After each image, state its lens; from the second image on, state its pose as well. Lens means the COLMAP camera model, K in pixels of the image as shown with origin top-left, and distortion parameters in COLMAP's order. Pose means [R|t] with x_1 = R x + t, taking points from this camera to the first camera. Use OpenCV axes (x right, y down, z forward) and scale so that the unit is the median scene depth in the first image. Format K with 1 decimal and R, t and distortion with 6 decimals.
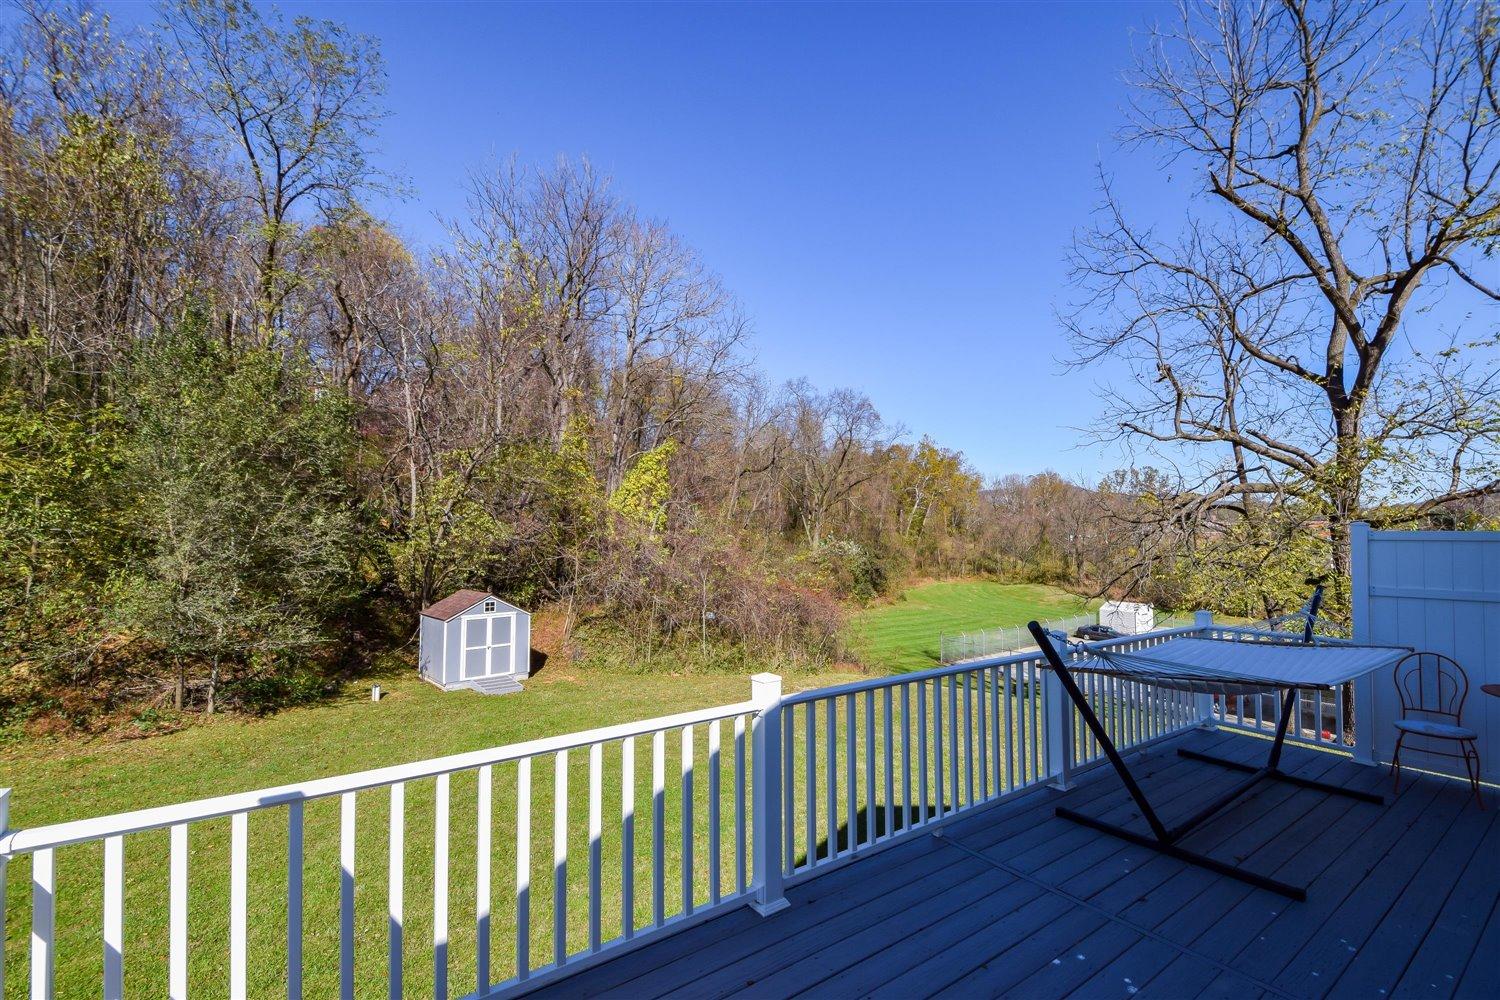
lens RADIAL K [[651.9, 0, 775.7], [0, 651.9, 508.6], [0, 0, 1]] dist [0.016298, -0.014136]
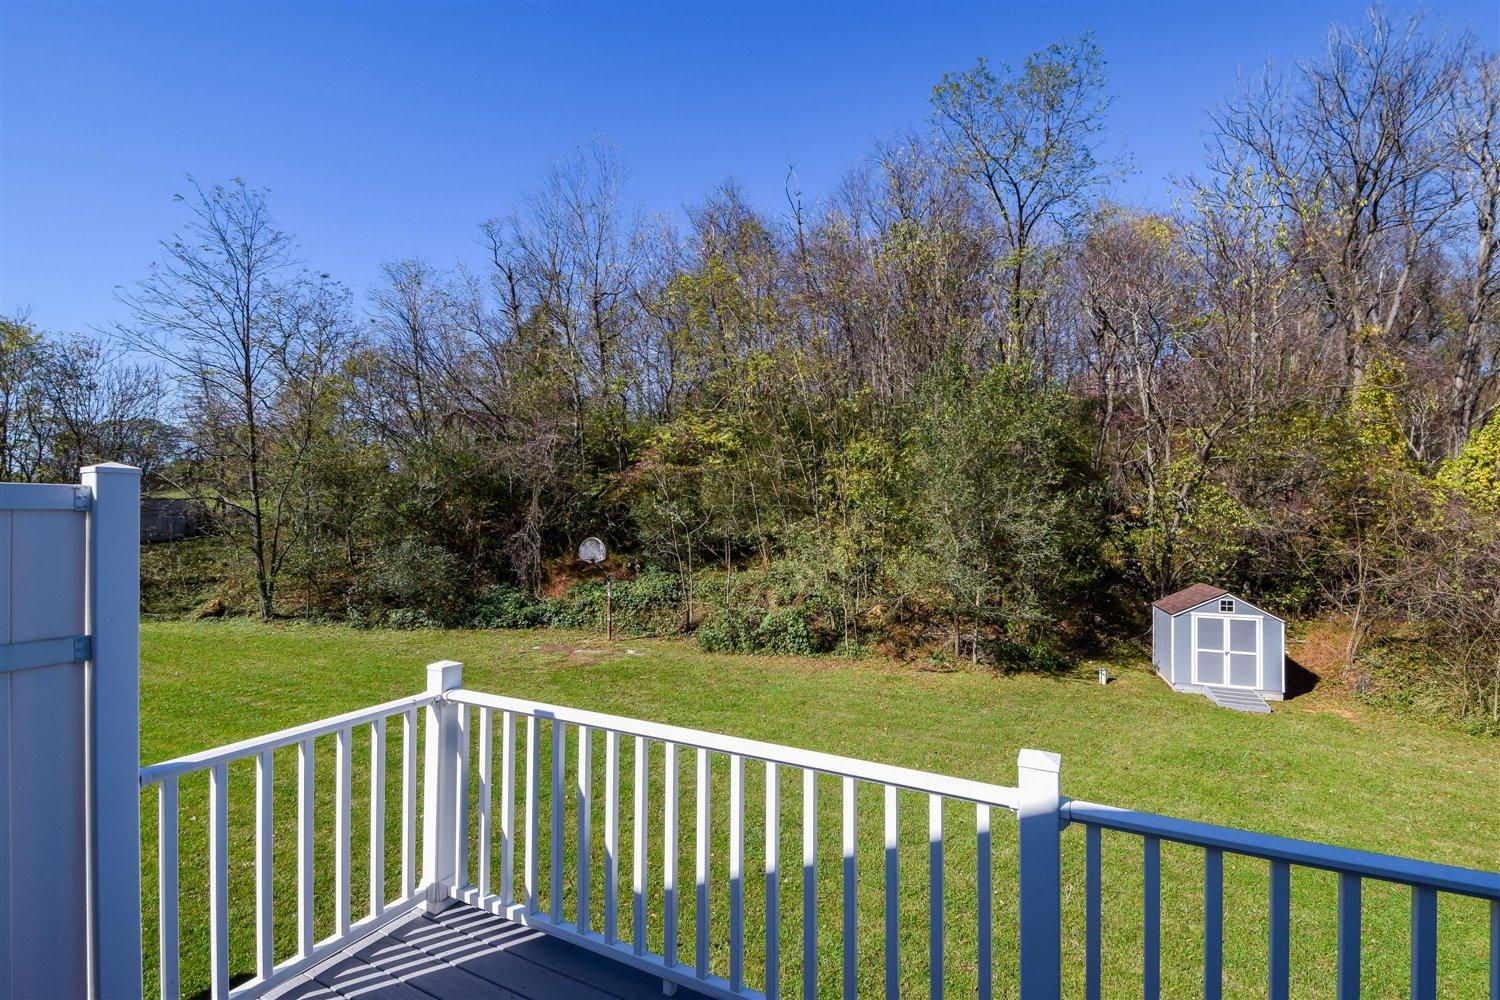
lens RADIAL K [[651.9, 0, 775.7], [0, 651.9, 508.6], [0, 0, 1]] dist [0.016298, -0.014136]
pose [[0.455805, -0.011070, -0.890011, 0.060219], [0.027571, 0.999618, 0.001687, 0.003854], [0.889653, -0.025308, 0.455936, 0.078467]]
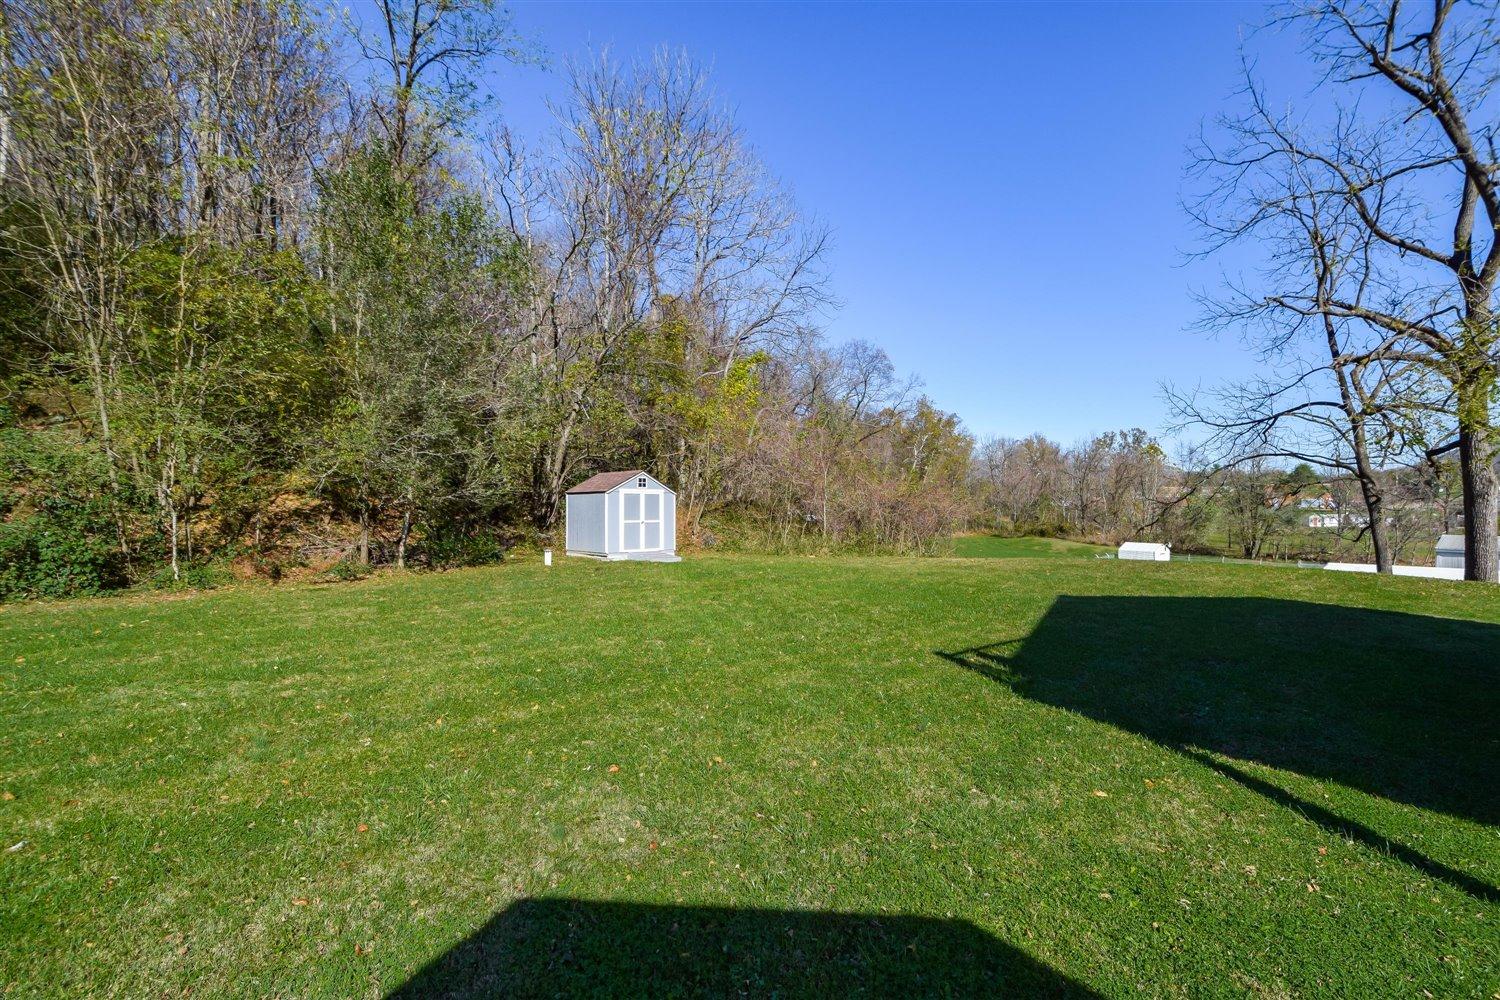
lens RADIAL K [[651.9, 0, 775.7], [0, 651.9, 508.6], [0, 0, 1]] dist [0.016298, -0.014136]
pose [[0.999440, -0.002983, 0.033321, -0.259405], [0.001538, 0.999060, 0.043311, 0.144015], [-0.033419, -0.043236, 0.998506, -0.015251]]
